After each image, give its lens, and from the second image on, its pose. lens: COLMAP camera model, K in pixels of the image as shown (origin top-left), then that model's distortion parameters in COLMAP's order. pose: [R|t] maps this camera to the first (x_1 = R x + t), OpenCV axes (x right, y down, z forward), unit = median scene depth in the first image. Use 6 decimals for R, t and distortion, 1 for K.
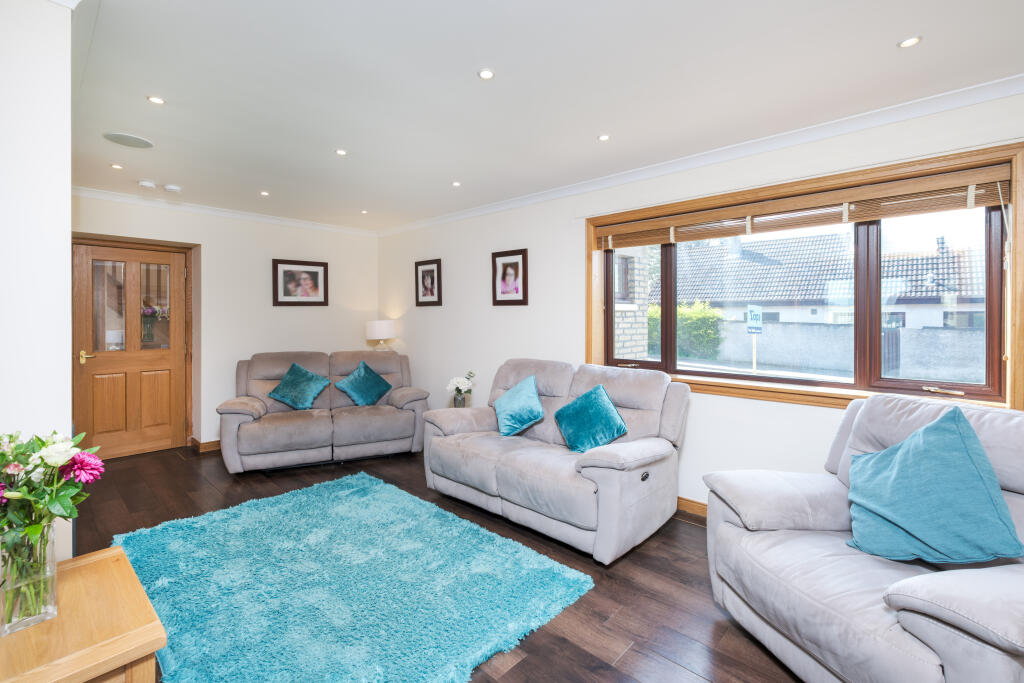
lens RADIAL K [[459.8, 0, 508.7], [0, 459.8, 317.1], [0, 0, 1]] dist [-0.005620, 0.001469]
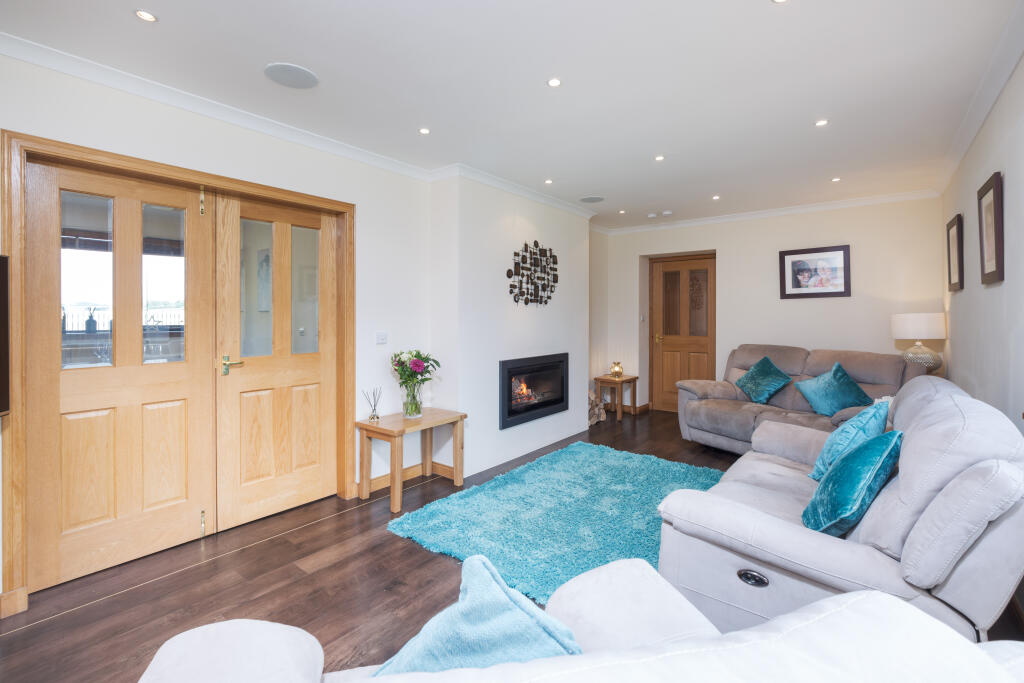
lens RADIAL K [[459.8, 0, 506.5], [0, 459.8, 313.6], [0, 0, 1]] dist [-0.005620, 0.001469]
pose [[0.065428, -0.003583, -0.997851, 0.435859], [0.001260, 0.999993, -0.003508, 0.010377], [0.997856, -0.001028, 0.065432, 0.343607]]
